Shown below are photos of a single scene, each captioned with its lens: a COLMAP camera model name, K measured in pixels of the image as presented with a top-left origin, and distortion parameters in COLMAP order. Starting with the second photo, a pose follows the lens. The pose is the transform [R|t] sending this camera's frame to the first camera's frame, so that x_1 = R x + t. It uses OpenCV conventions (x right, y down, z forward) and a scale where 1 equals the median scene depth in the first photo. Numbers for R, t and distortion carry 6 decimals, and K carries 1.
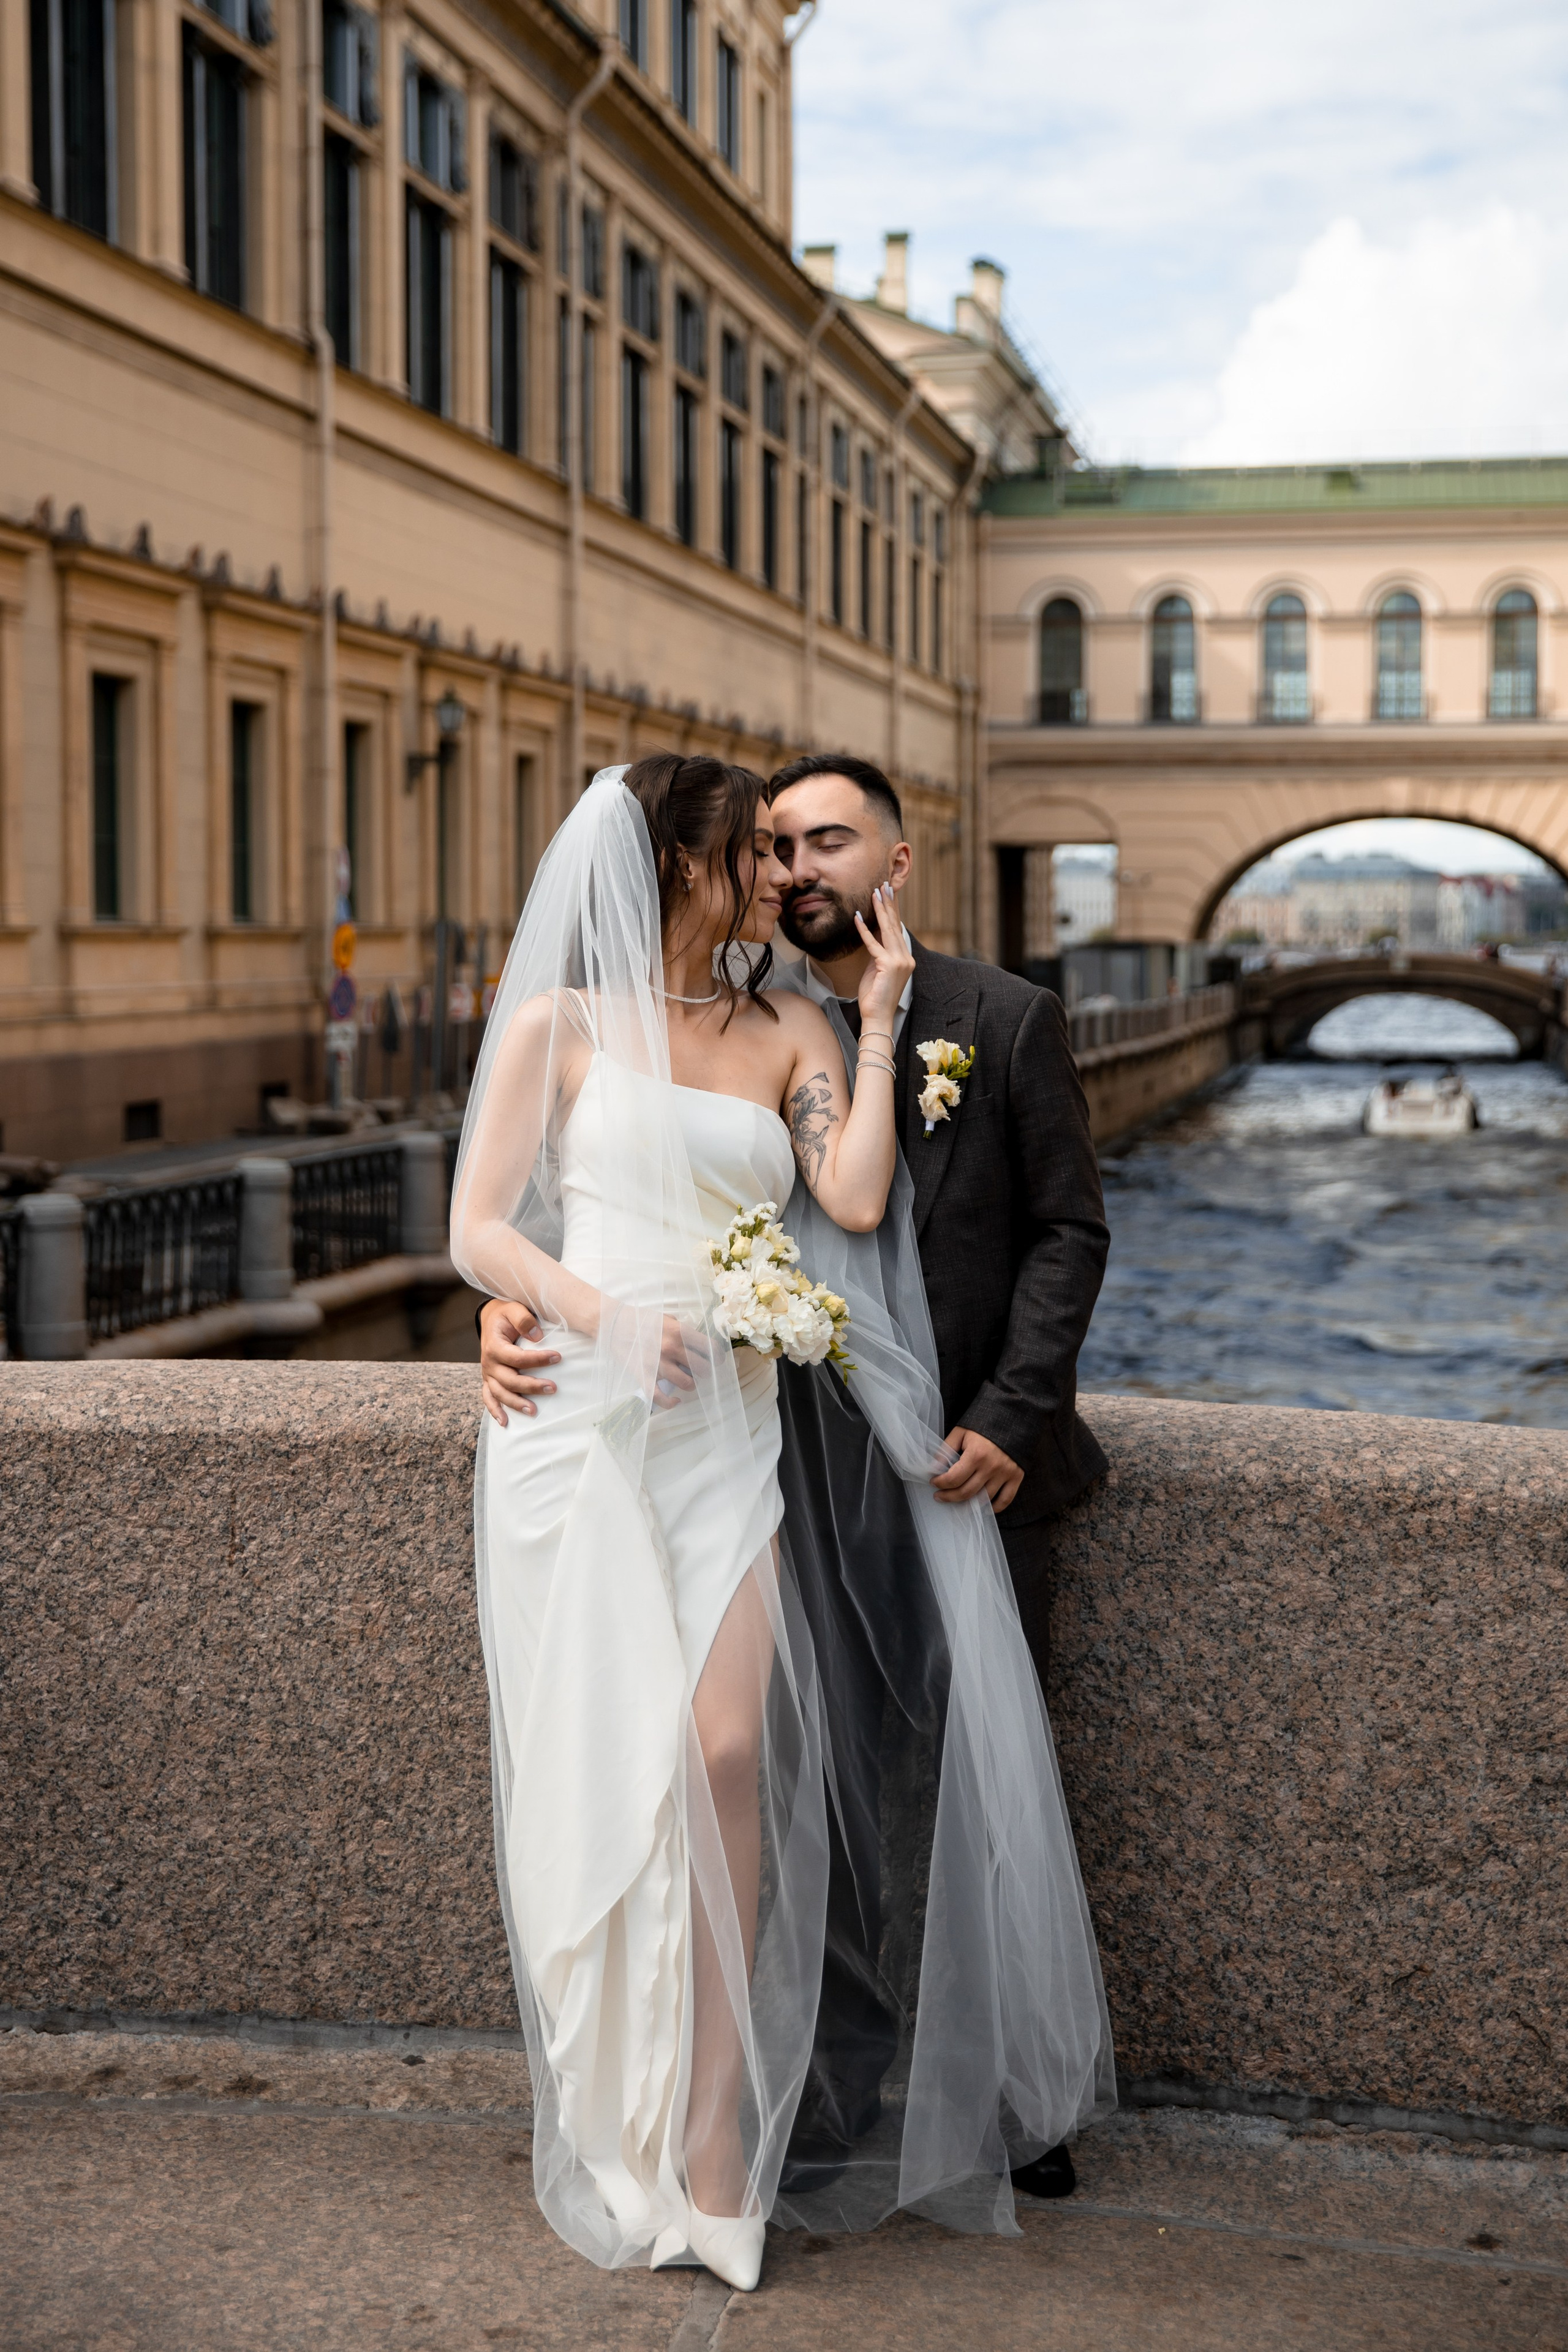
lens RADIAL K [[3457.9, 0, 768.1], [0, 3457.9, 1092.4], [0, 0, 1]] dist [0.062387, 0.142849]
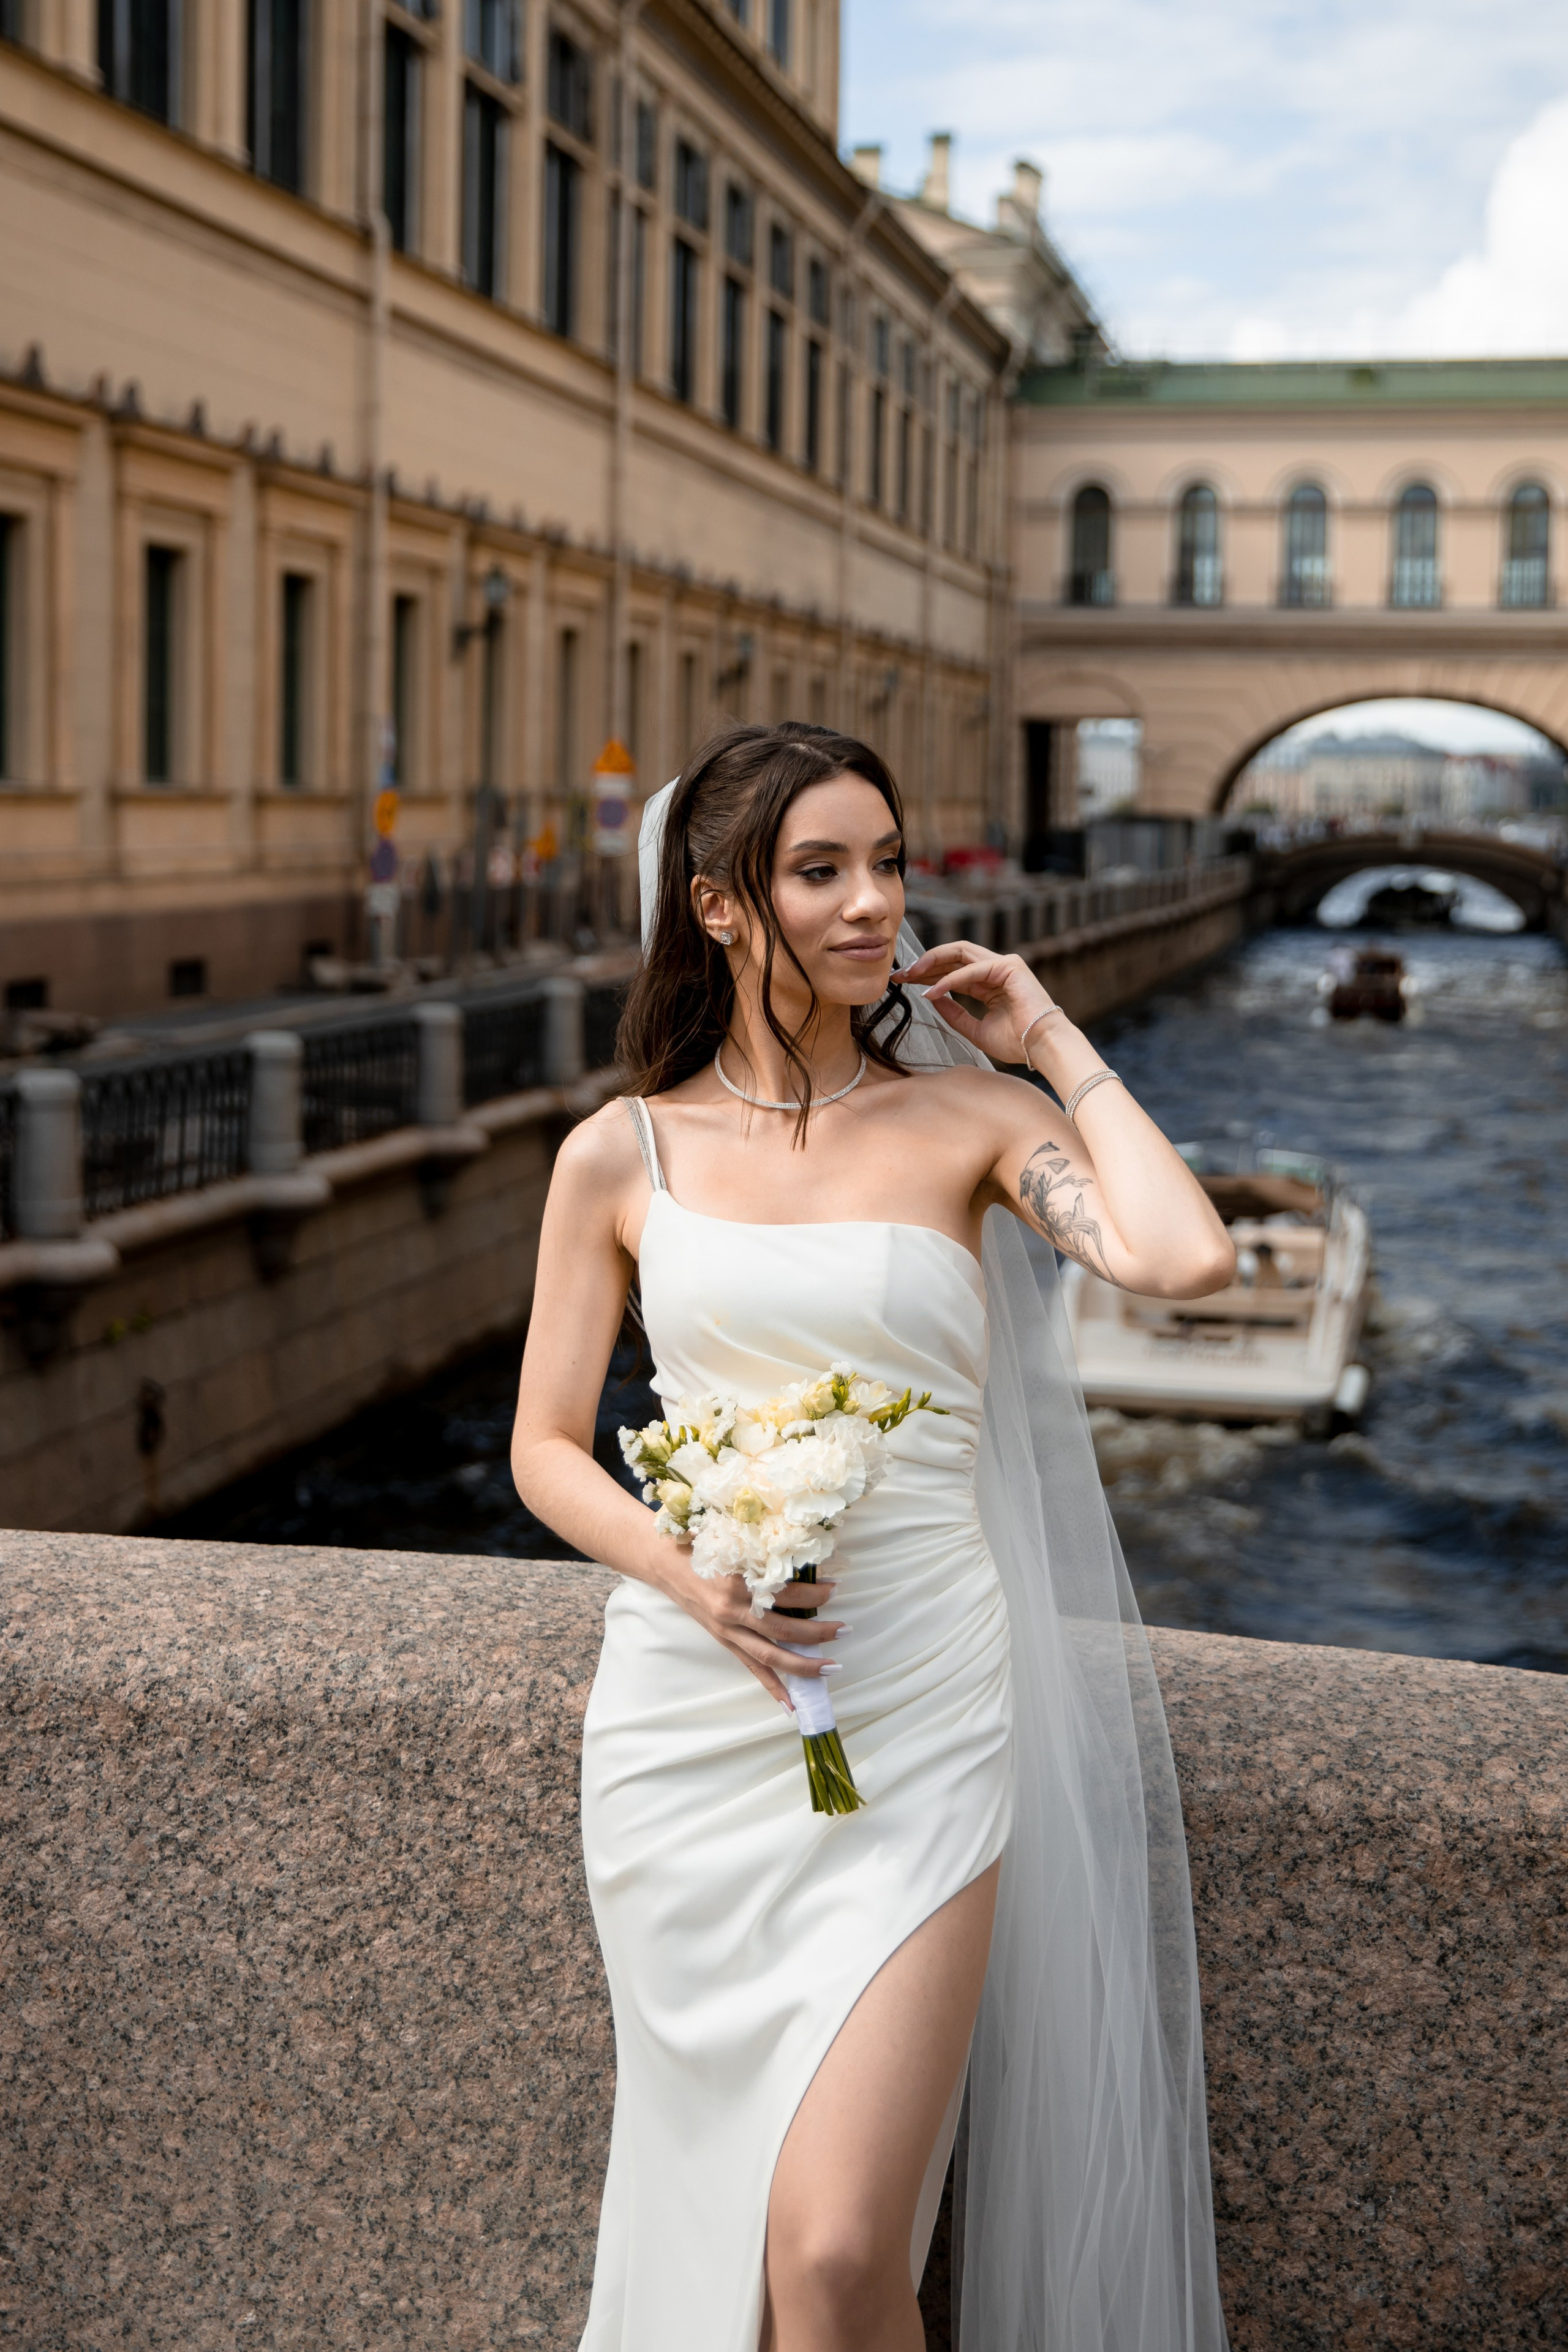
lens RADIAL K [[3243.6, 0, 684.1], [0, 3243.6, 997.8], [0, 0, 1]] dist [0.019761, 0.142113]
pose [[0.999112, 0.019123, -0.037536, 0.039312], [-0.018517, 0.999694, 0.016426, -0.045559], [0.037839, -0.015716, 0.999160, 0.373818]]
